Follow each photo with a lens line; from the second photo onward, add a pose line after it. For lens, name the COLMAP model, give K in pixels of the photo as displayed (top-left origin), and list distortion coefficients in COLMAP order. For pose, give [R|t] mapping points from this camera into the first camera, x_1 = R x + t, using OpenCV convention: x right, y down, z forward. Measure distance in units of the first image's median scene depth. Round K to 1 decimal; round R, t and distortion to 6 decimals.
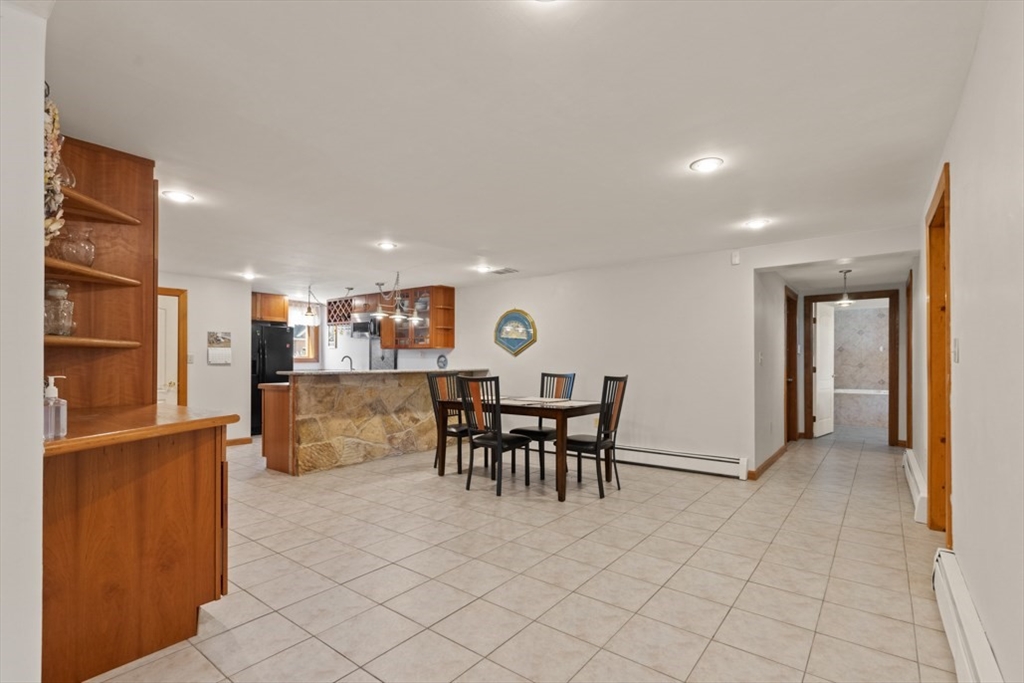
lens RADIAL K [[472.9, 0, 510.3], [0, 472.9, 356.1], [0, 0, 1]] dist [0.006805, -0.000393]
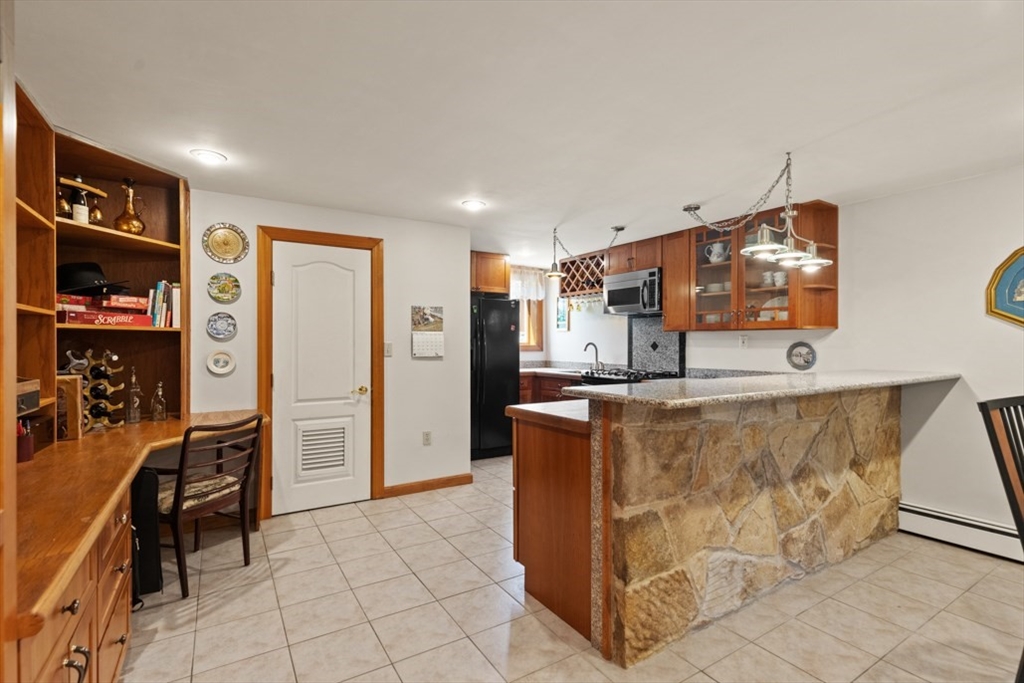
lens RADIAL K [[472.9, 0, 506.0], [0, 472.9, 343.9], [0, 0, 1]] dist [0.006805, -0.000393]
pose [[0.935667, 0.001419, -0.352883, -0.333252], [0.002191, 0.999949, 0.009831, -0.008107], [0.352879, -0.009972, 0.935616, 0.508382]]
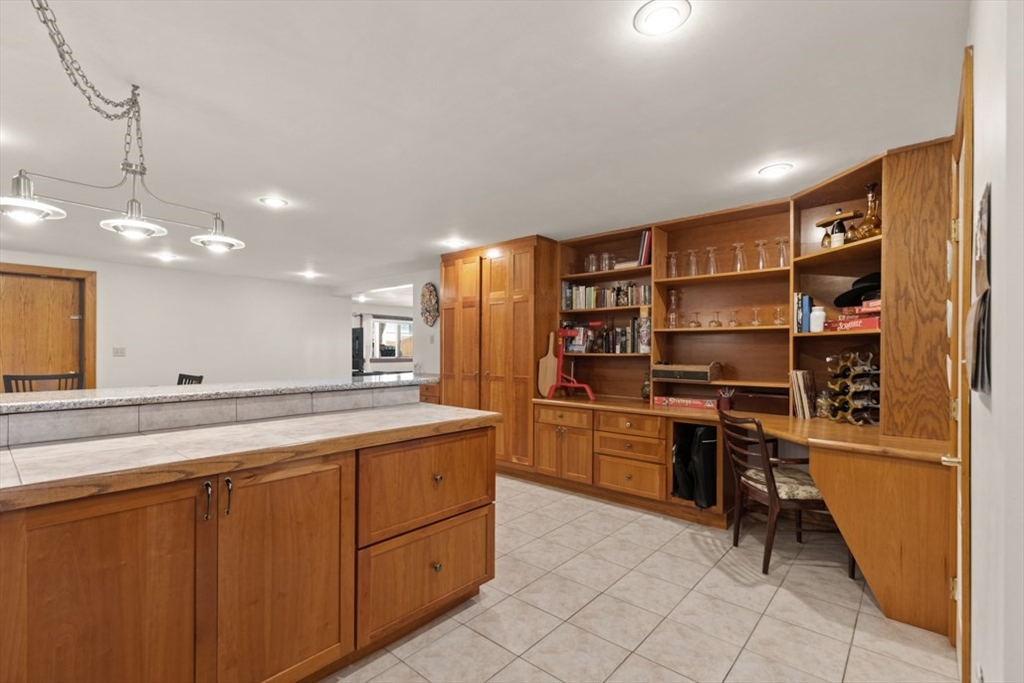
lens RADIAL K [[472.9, 0, 492.5], [0, 472.9, 352.6], [0, 0, 1]] dist [0.006805, -0.000393]
pose [[-0.995421, -0.001013, 0.095585, -0.517212], [-0.001704, 0.999973, -0.007157, 0.005790], [-0.095575, -0.007287, -0.995396, 1.319365]]
